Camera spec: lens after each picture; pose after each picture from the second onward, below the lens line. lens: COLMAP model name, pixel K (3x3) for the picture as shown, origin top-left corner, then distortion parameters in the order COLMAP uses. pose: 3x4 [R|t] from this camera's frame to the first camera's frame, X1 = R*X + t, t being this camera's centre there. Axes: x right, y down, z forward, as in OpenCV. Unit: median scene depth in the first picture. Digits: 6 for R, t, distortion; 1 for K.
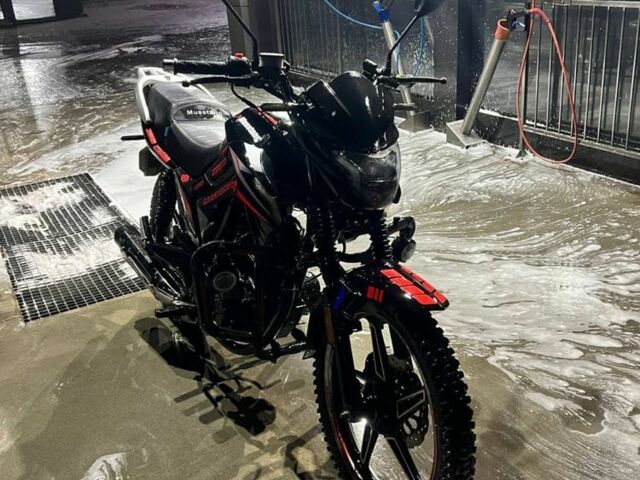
lens RADIAL K [[674.7, 0, 320.0], [0, 674.7, 240.0], [0, 0, 1]] dist [0.140232, -0.348212]
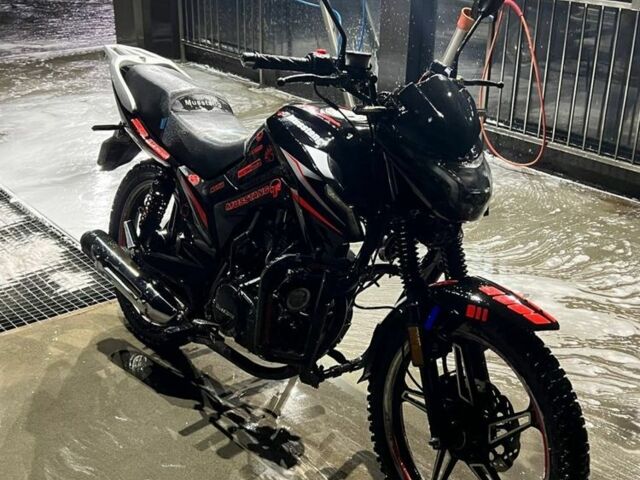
lens RADIAL K [[787.5, 0, 320.0], [0, 787.5, 240.0], [0, 0, 1]] dist [0.172934, -0.465322]
pose [[0.982689, 0.010223, 0.184980, -0.203639], [-0.009951, 0.999948, -0.002399, -0.010175], [-0.184995, 0.000517, 0.982739, -0.029397]]
